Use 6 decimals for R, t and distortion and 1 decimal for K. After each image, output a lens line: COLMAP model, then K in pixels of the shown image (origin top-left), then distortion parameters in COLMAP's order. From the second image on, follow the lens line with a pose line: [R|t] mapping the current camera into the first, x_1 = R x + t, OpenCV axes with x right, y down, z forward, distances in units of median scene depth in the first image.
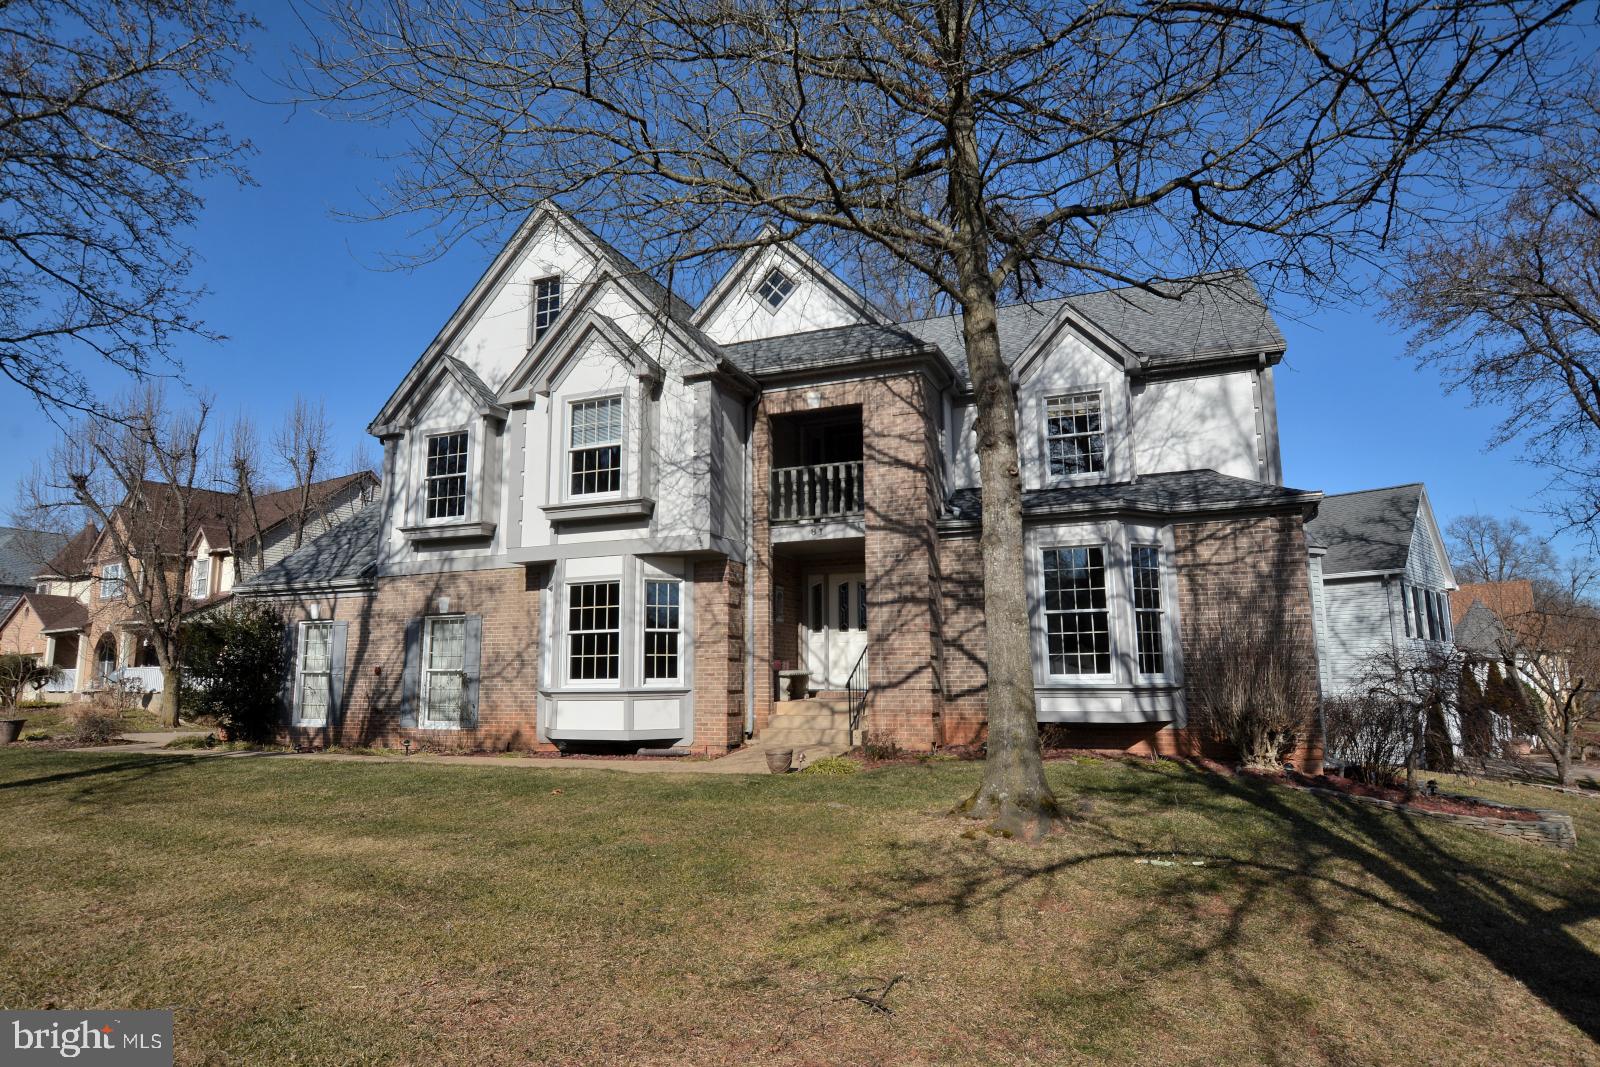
lens RADIAL K [[893.7, 0, 706.8], [0, 893.7, 533.9], [0, 0, 1]] dist [-0.020597, 0.001237]
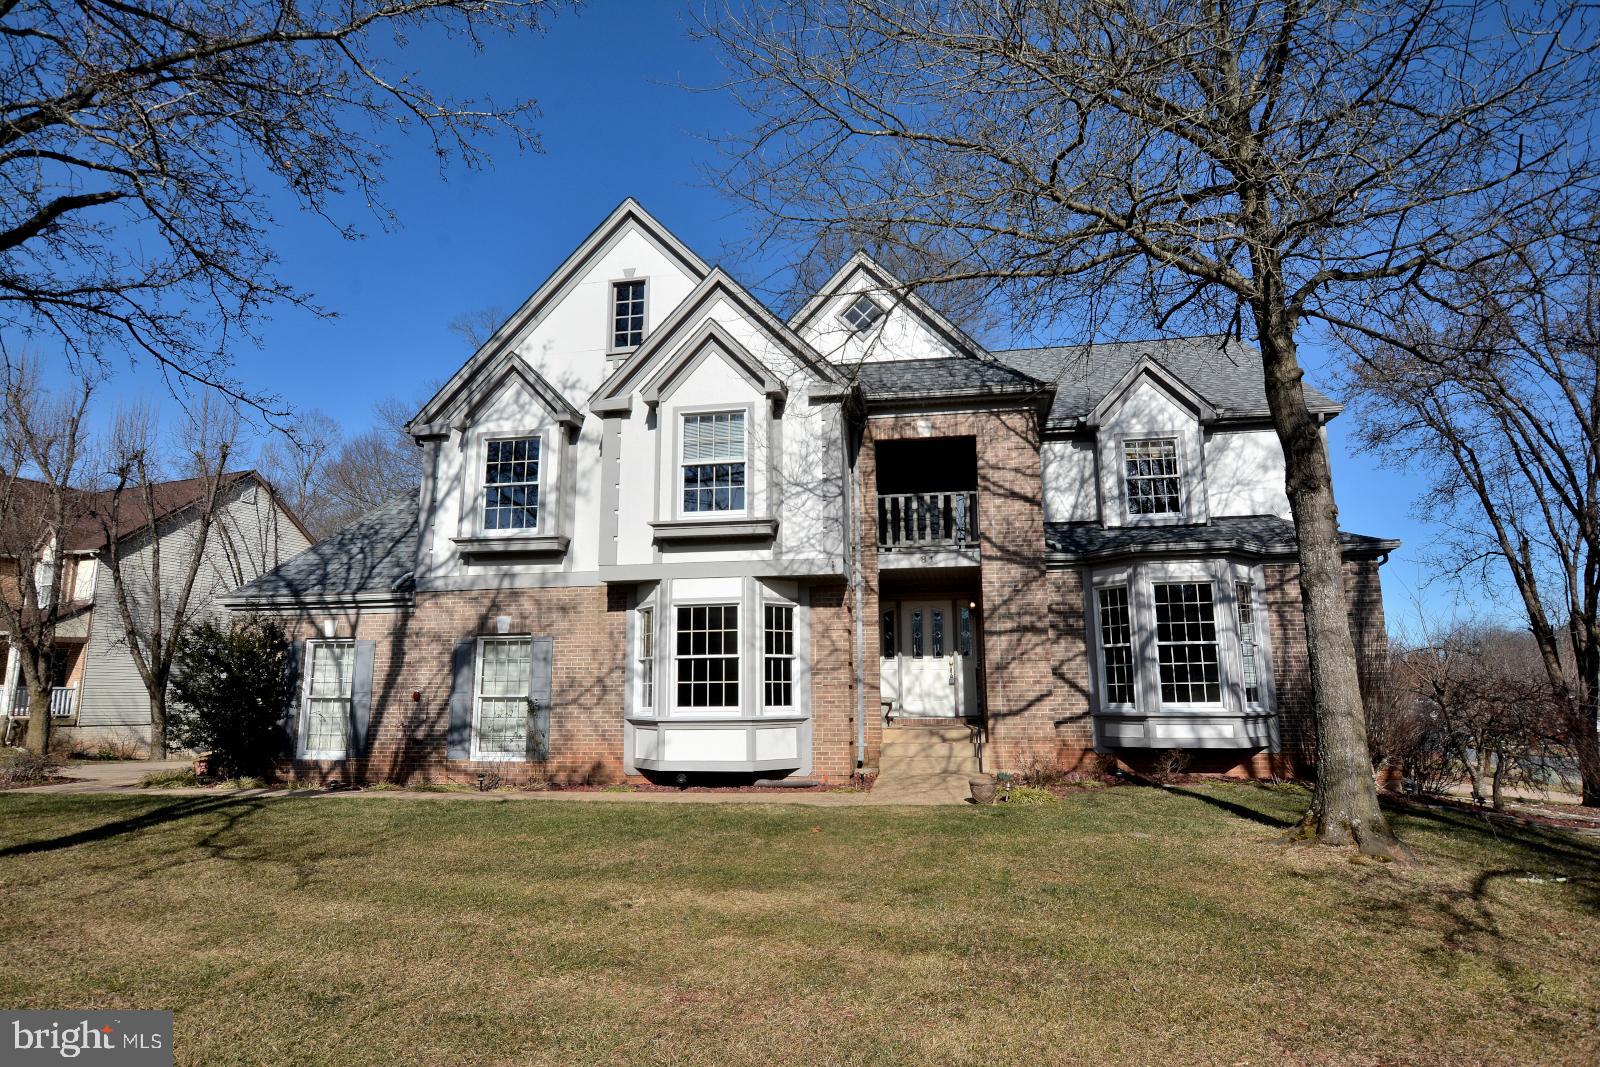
lens RADIAL K [[893.7, 0, 706.8], [0, 893.7, 533.9], [0, 0, 1]] dist [-0.020597, 0.001237]
pose [[0.977568, 0.040317, 0.206723, -0.327607], [-0.035409, 0.998998, -0.027386, 0.005057], [-0.207620, 0.019452, 0.978016, 0.068397]]
